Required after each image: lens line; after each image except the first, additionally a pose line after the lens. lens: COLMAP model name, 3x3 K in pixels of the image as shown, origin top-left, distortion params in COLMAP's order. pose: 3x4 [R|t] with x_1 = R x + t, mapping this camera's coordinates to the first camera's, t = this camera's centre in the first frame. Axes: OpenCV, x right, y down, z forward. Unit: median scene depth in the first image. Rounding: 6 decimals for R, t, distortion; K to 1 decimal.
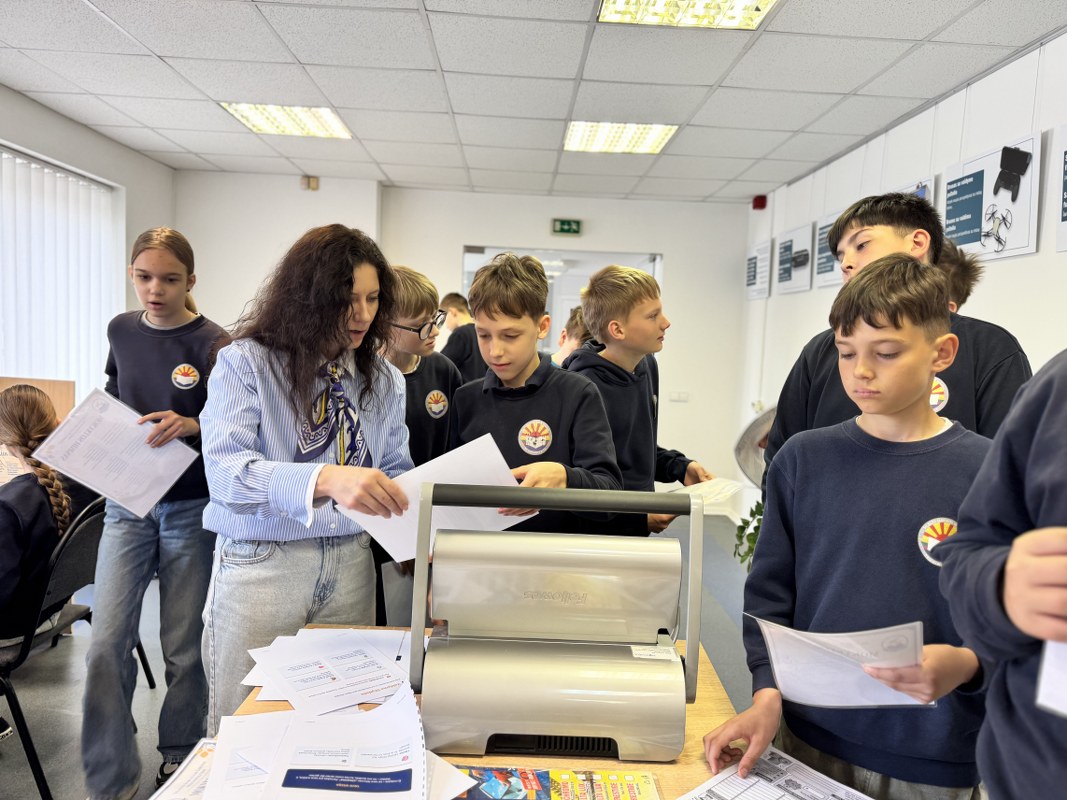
lens RADIAL K [[764.9, 0, 535.6], [0, 764.9, 404.3], [0, 0, 1]] dist [0.014410, -0.012324]
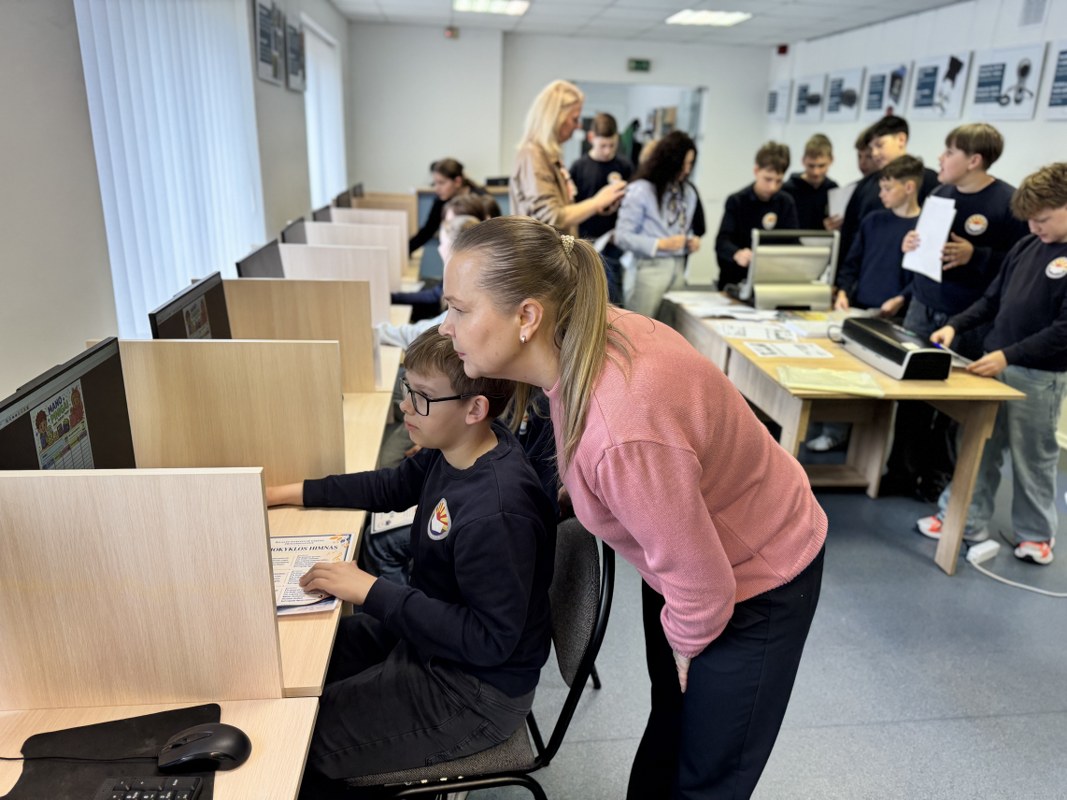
lens RADIAL K [[764.9, 0, 533.3], [0, 764.9, 394.4], [0, 0, 1]] dist [0.014410, -0.012324]
pose [[0.996847, -0.024811, 0.075373, -0.386877], [0.005411, 0.968904, 0.247380, -0.008681], [-0.079166, -0.246192, 0.965983, -0.635396]]
